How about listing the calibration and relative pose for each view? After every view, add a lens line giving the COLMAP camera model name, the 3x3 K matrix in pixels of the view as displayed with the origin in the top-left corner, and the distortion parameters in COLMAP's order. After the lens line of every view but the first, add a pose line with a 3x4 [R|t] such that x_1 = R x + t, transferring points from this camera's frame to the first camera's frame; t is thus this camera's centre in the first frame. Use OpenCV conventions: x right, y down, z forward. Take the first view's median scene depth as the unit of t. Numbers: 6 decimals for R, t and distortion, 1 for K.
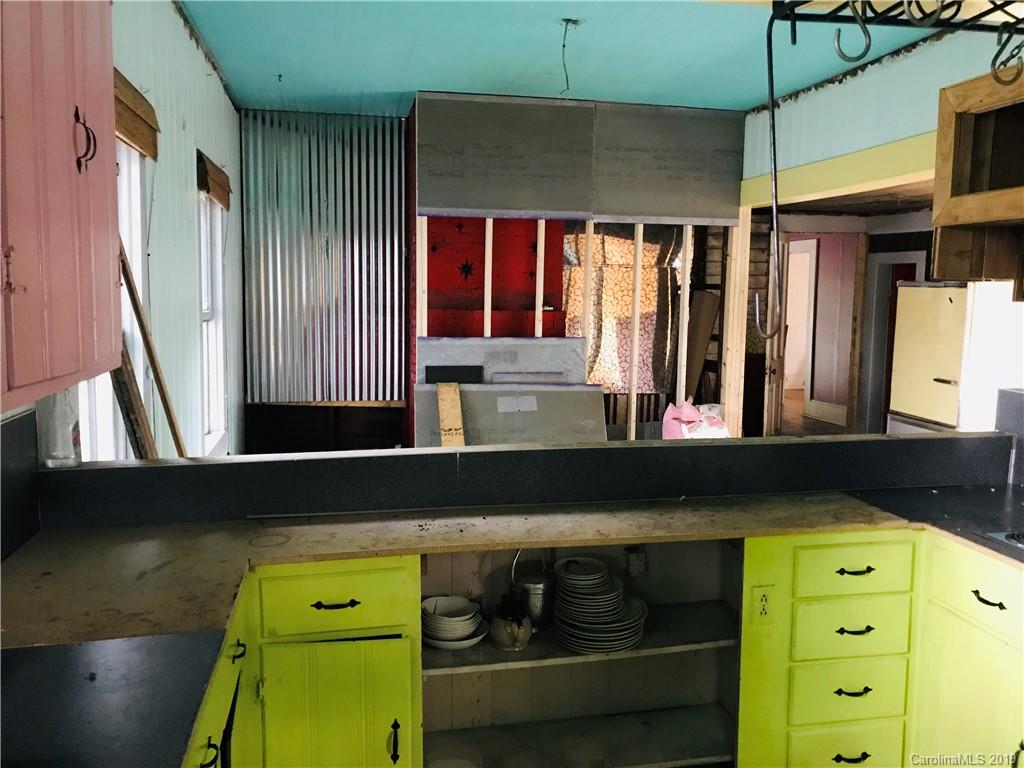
lens RADIAL K [[834.9, 0, 512.5], [0, 834.9, 381.5], [0, 0, 1]] dist [0.039419, -0.035413]
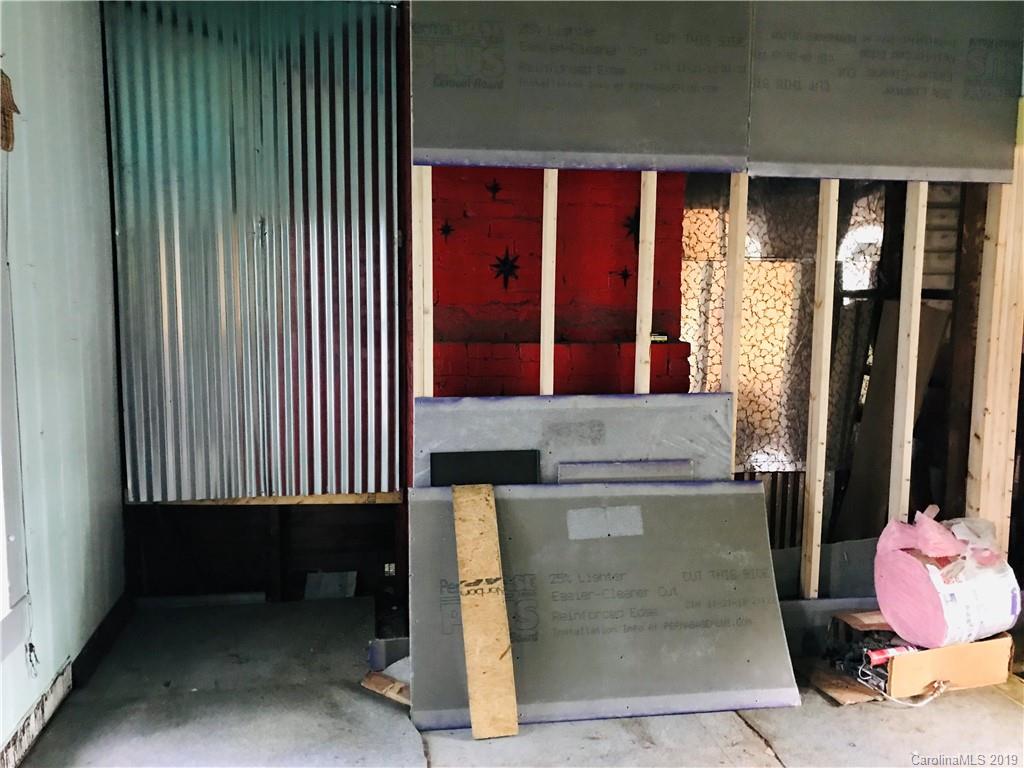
lens RADIAL K [[896.0, 0, 512.0], [0, 896.0, 384.0], [0, 0, 1]] dist [-0.004125, -0.012663]
pose [[0.999403, -0.004687, -0.034240, -0.032912], [0.004609, 0.999987, -0.002375, -0.058812], [0.034251, 0.002215, 0.999411, 0.432568]]
